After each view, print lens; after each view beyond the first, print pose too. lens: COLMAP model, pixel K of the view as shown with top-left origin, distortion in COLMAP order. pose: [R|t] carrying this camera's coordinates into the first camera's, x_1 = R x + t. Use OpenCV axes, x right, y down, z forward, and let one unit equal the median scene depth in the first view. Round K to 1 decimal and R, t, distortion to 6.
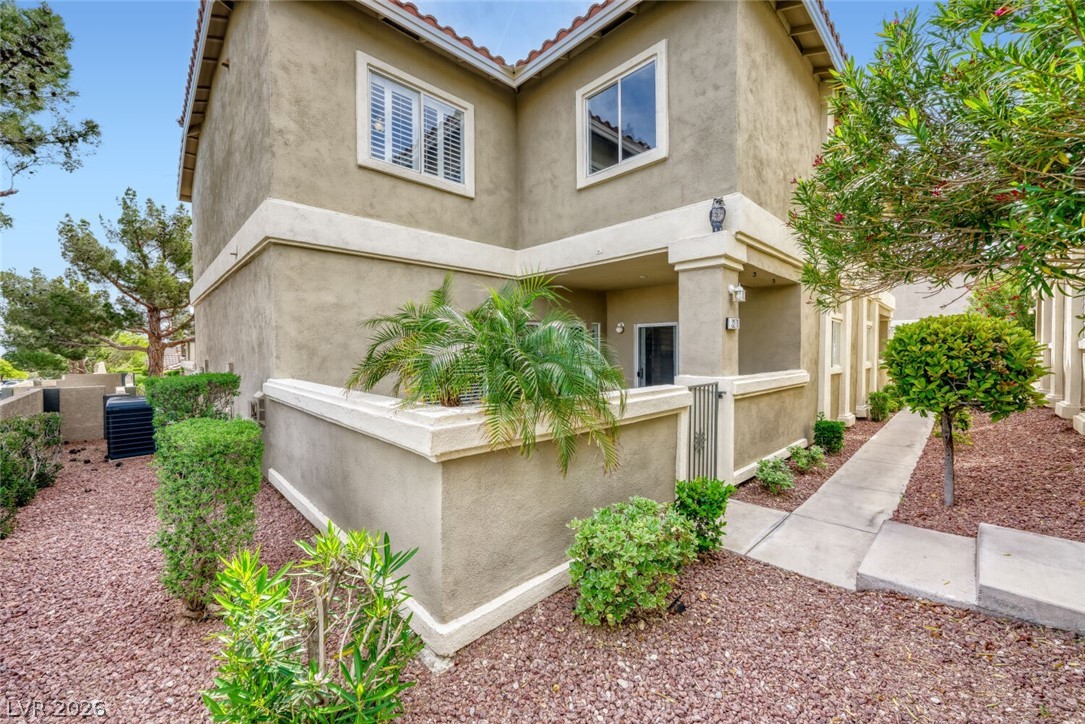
lens RADIAL K [[423.3, 0, 540.1], [0, 423.3, 359.3], [0, 0, 1]] dist [-0.018600, 0.005682]
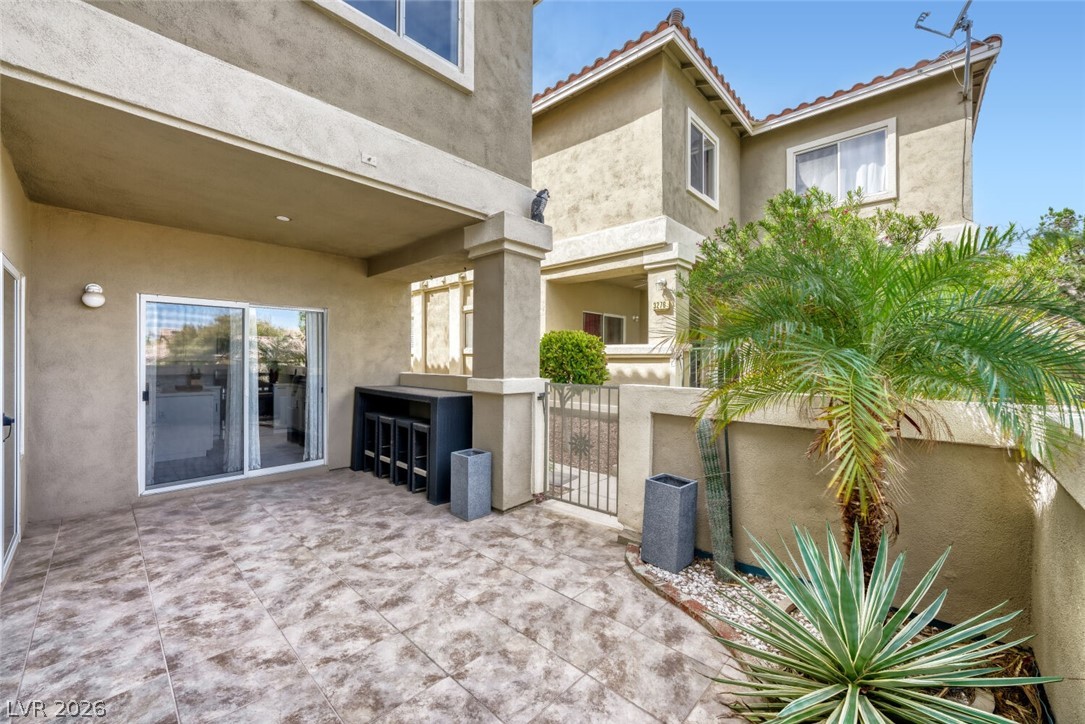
lens RADIAL K [[423.3, 0, 540.1], [0, 423.3, 359.3], [0, 0, 1]] dist [-0.018600, 0.005682]
pose [[-0.051660, 0.000164, 0.998665, -0.340771], [0.018280, 0.999833, 0.000782, 0.001084], [-0.998497, 0.018296, -0.051654, 0.685249]]
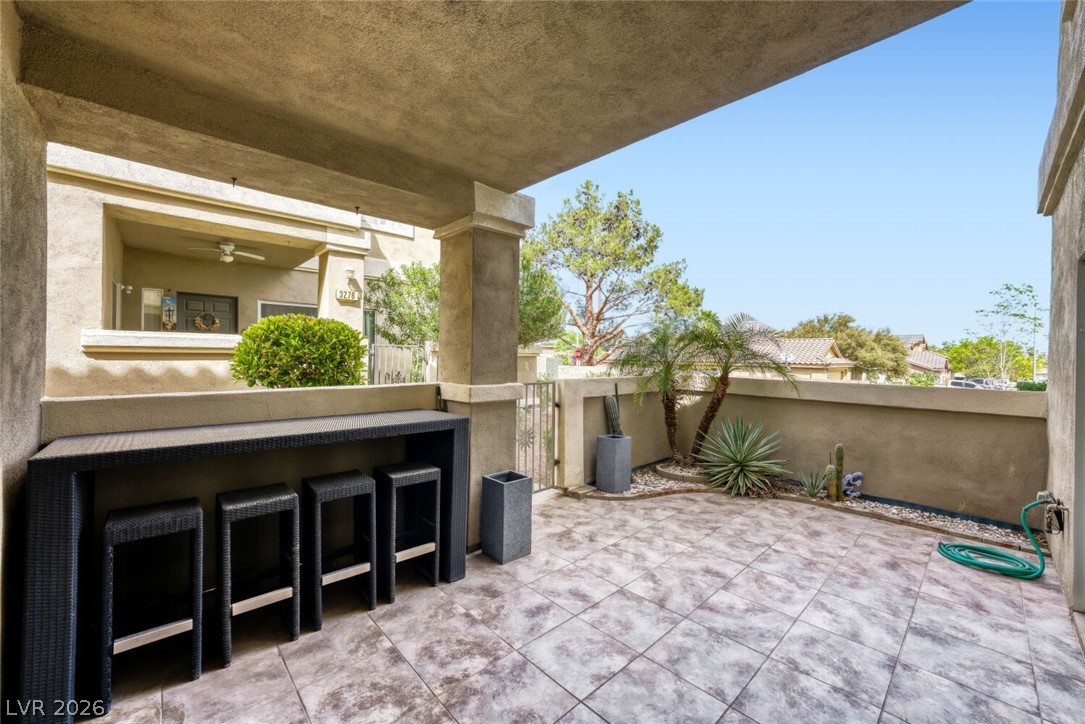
lens RADIAL K [[423.3, 0, 540.1], [0, 423.3, 359.3], [0, 0, 1]] dist [-0.018600, 0.005682]
pose [[-0.999781, -0.010832, 0.017904, 0.195484], [-0.010246, 0.999419, 0.032518, -0.017809], [-0.018246, 0.032327, -0.999311, 1.211608]]
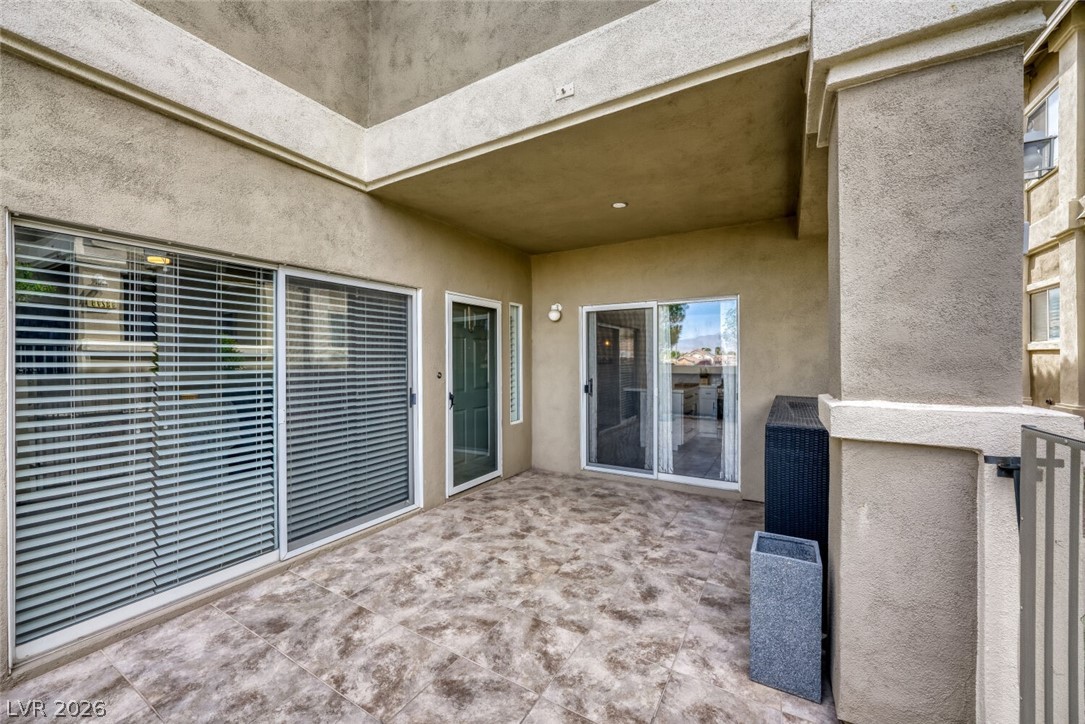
lens RADIAL K [[423.3, 0, 540.1], [0, 423.3, 359.3], [0, 0, 1]] dist [-0.018600, 0.005682]
pose [[0.963853, 0.000022, 0.266435, 0.007999], [0.006347, 0.999714, -0.023042, 0.008295], [-0.266360, 0.023900, 0.963577, 0.524333]]
